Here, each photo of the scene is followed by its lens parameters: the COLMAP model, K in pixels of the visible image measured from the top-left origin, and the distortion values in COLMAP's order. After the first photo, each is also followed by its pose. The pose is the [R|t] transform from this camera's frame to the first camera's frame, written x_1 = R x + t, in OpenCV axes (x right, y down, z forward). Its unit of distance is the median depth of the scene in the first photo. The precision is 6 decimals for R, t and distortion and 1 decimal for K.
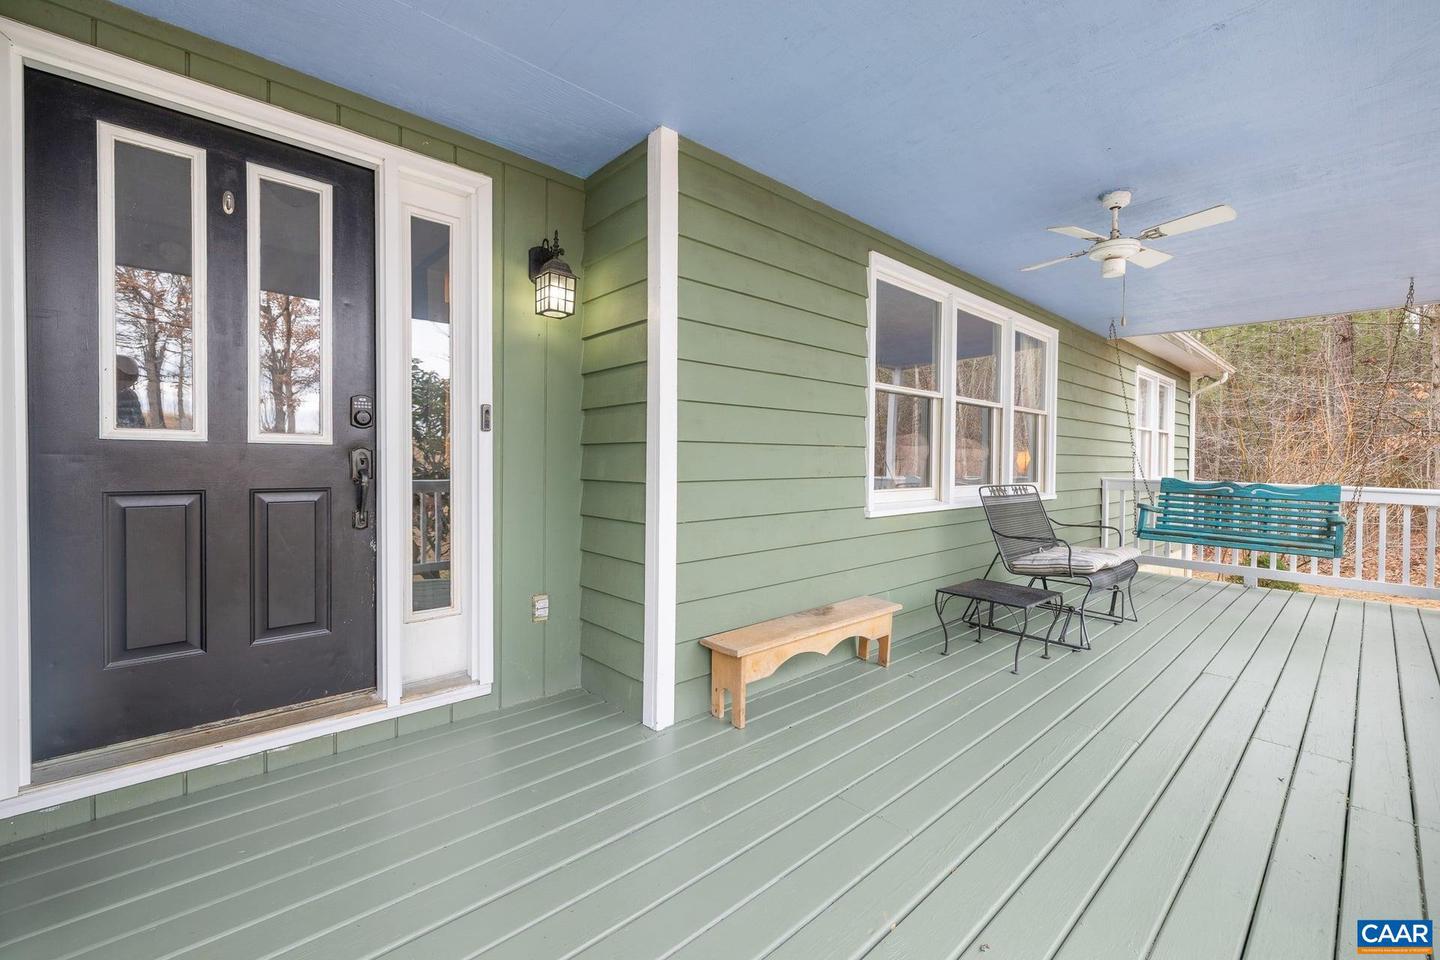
lens RADIAL K [[601.6, 0, 722.3], [0, 601.6, 472.9], [0, 0, 1]] dist [0.008932, 0.000432]
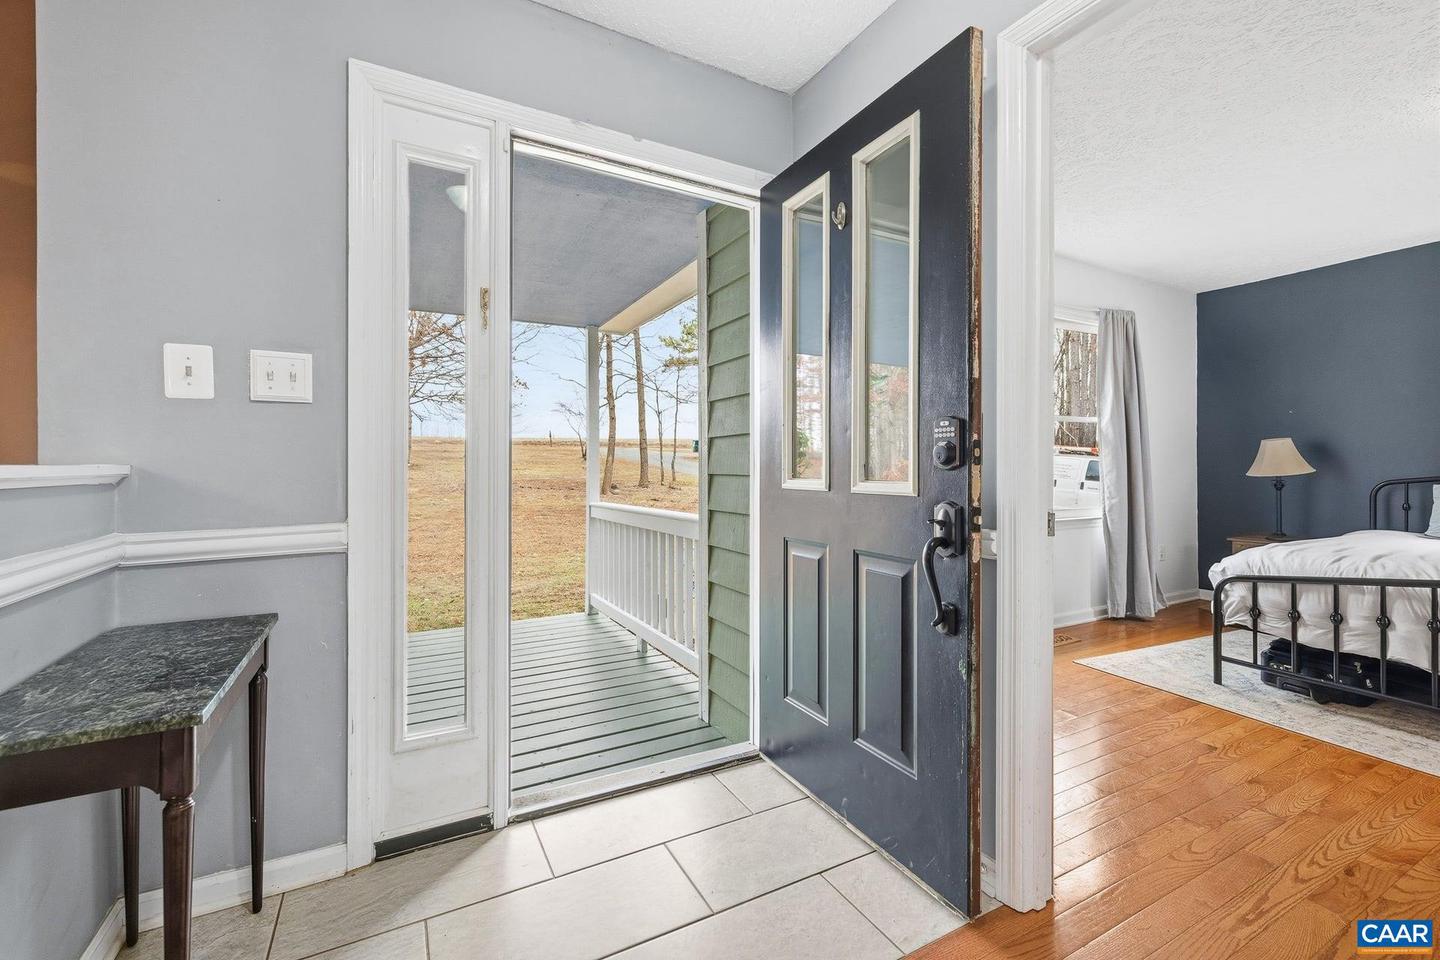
lens RADIAL K [[601.6, 0, 719.7], [0, 601.6, 475.7], [0, 0, 1]] dist [0.008932, 0.000432]
pose [[-0.234584, 0.000493, -0.972096, 0.061296], [-0.017286, 0.999840, 0.004679, -0.073947], [0.971942, 0.017901, -0.234538, 1.012209]]
